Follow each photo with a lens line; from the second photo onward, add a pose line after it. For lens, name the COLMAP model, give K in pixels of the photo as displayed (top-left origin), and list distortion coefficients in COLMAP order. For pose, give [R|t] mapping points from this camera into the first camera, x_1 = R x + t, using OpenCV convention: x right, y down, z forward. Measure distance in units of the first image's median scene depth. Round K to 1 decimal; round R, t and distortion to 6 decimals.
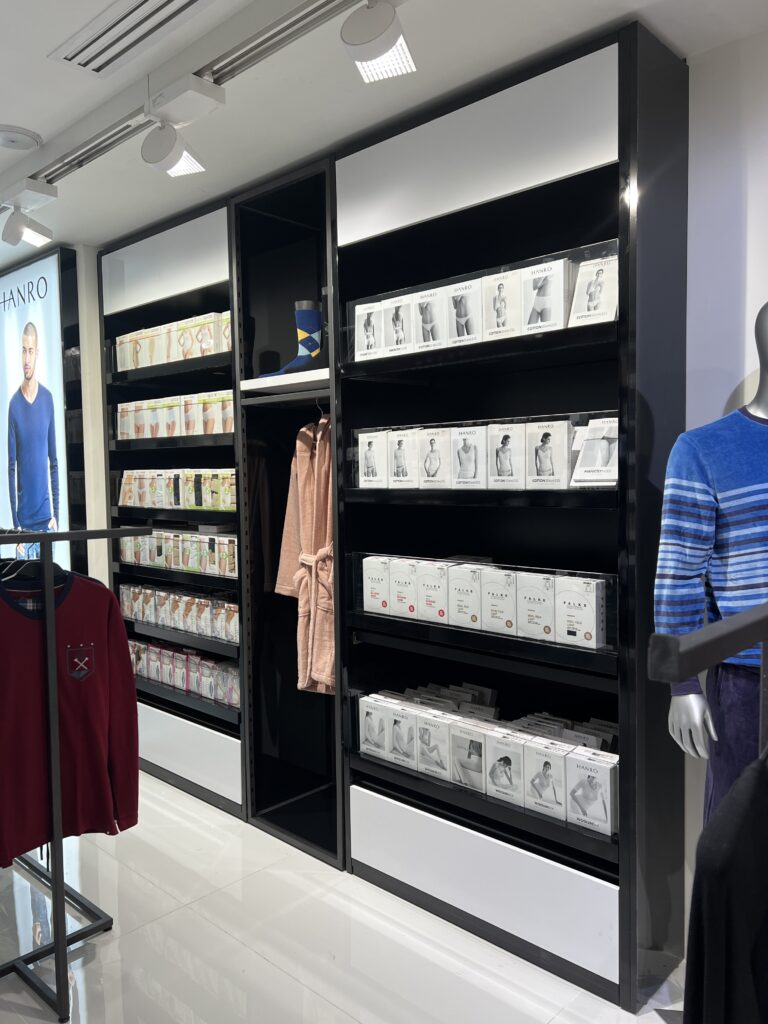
lens RADIAL K [[761.5, 0, 383.3], [0, 761.5, 515.1], [0, 0, 1]] dist [0.025494, -0.032271]
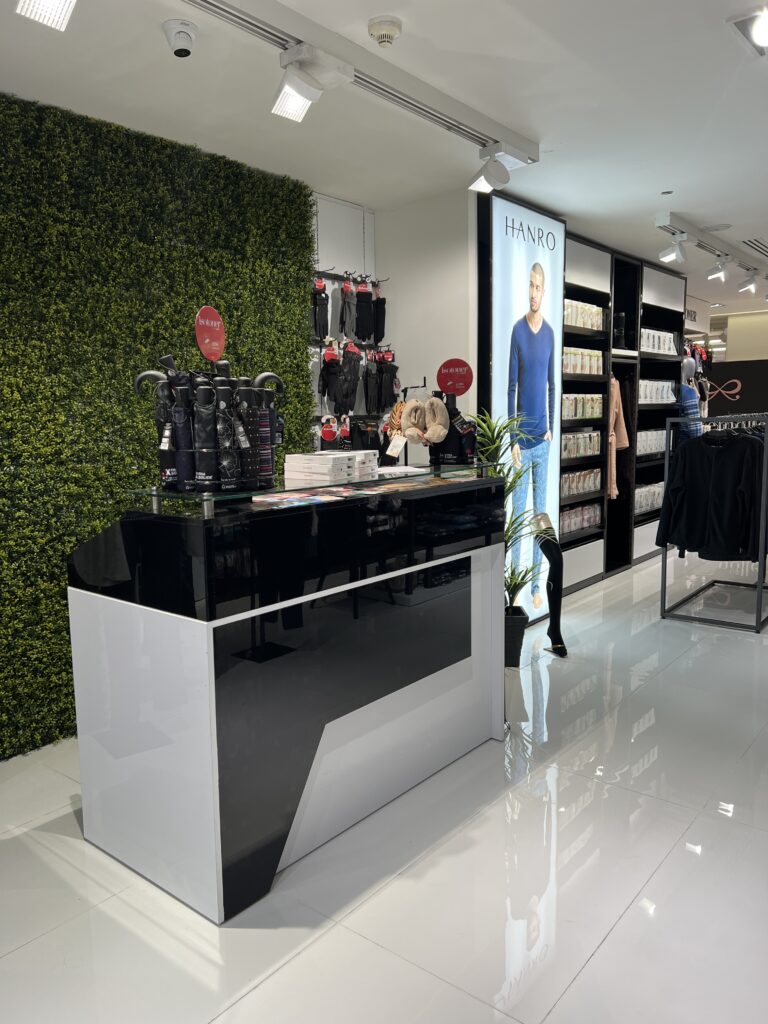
lens RADIAL K [[761.5, 0, 383.0], [0, 761.5, 509.5], [0, 0, 1]] dist [0.025494, -0.032271]
pose [[-0.059018, -0.119358, 0.991096, -1.678301], [0.072851, 0.989664, 0.123523, -0.042879], [-0.995595, 0.079493, -0.049712, 1.350878]]
